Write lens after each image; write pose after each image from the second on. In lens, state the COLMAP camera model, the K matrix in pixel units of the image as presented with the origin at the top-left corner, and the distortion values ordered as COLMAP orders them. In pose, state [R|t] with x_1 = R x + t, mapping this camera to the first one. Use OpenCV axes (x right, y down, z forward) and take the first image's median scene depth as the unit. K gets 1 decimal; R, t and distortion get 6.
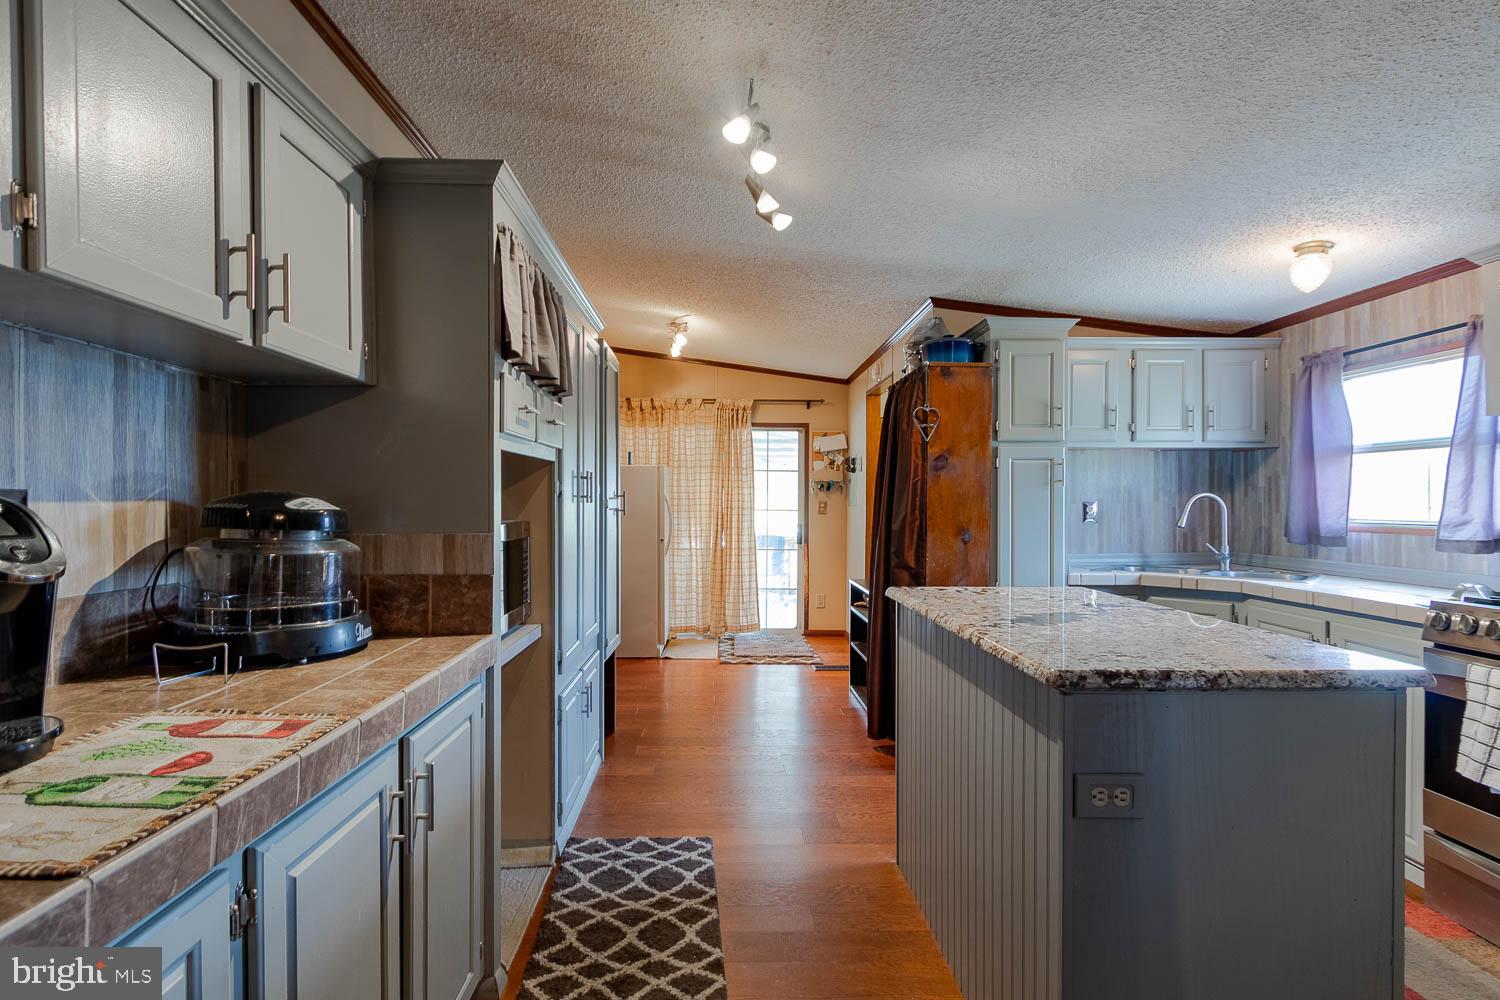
lens RADIAL K [[695.2, 0, 730.5], [0, 695.2, 507.0], [0, 0, 1]] dist [0.000841, -0.000238]
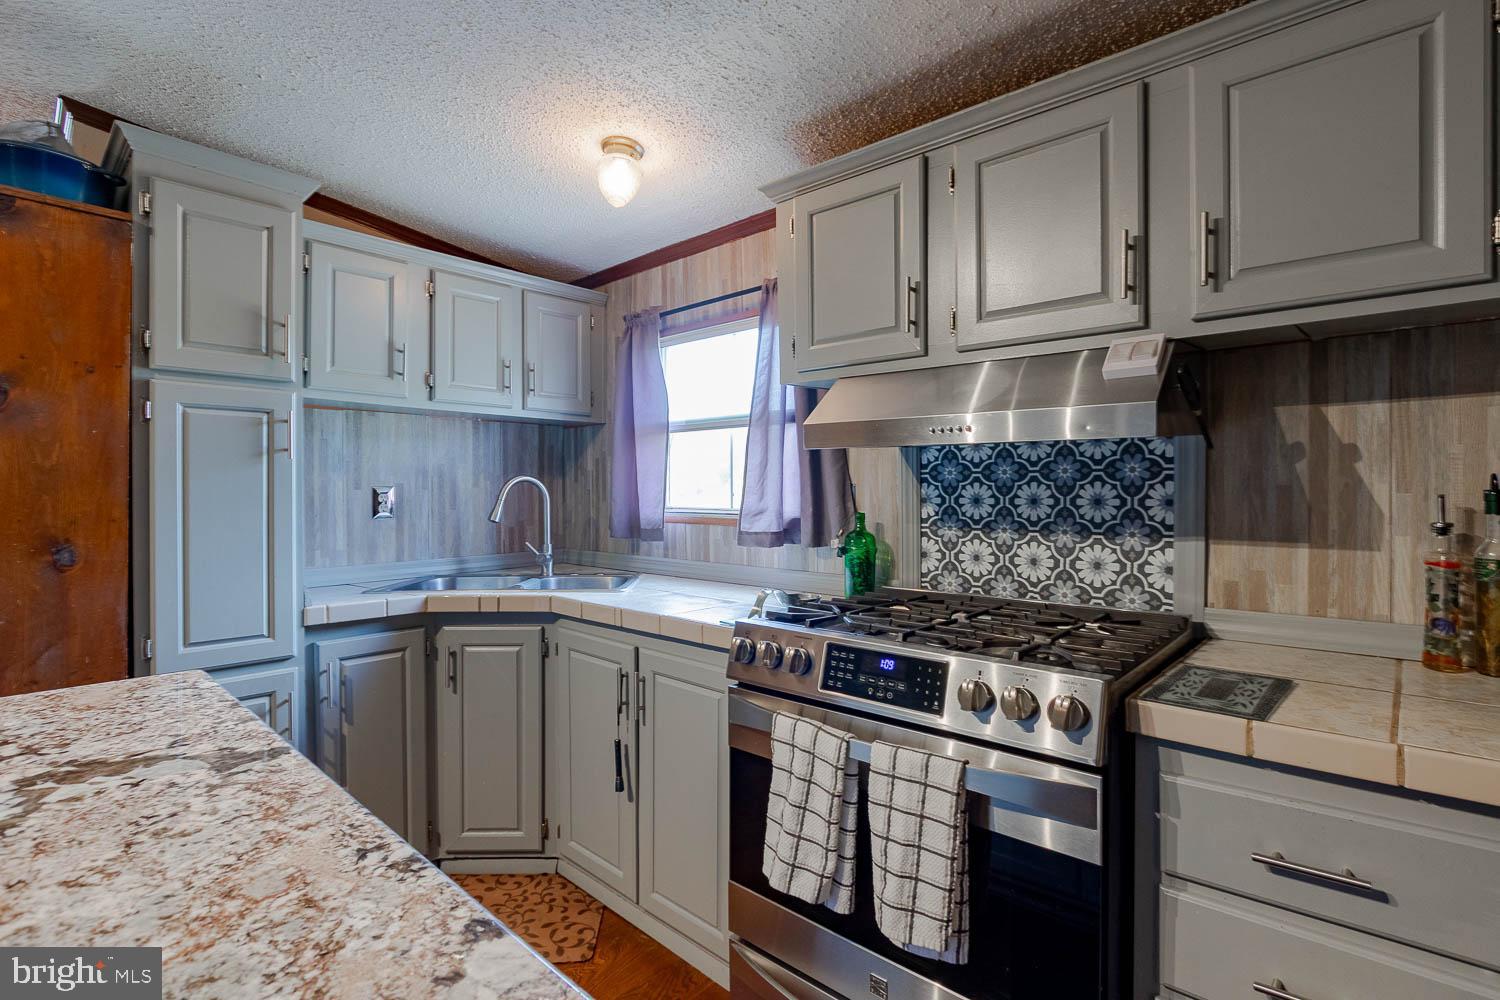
lens RADIAL K [[726.5, 0, 750.0], [0, 726.5, 500.0], [0, 0, 1]] dist [-0.001483, 0.000212]
pose [[0.685105, -0.006756, 0.728413, 0.295284], [0.002914, 0.999974, 0.006534, 0.001646], [-0.728438, -0.002353, 0.685107, 0.297952]]
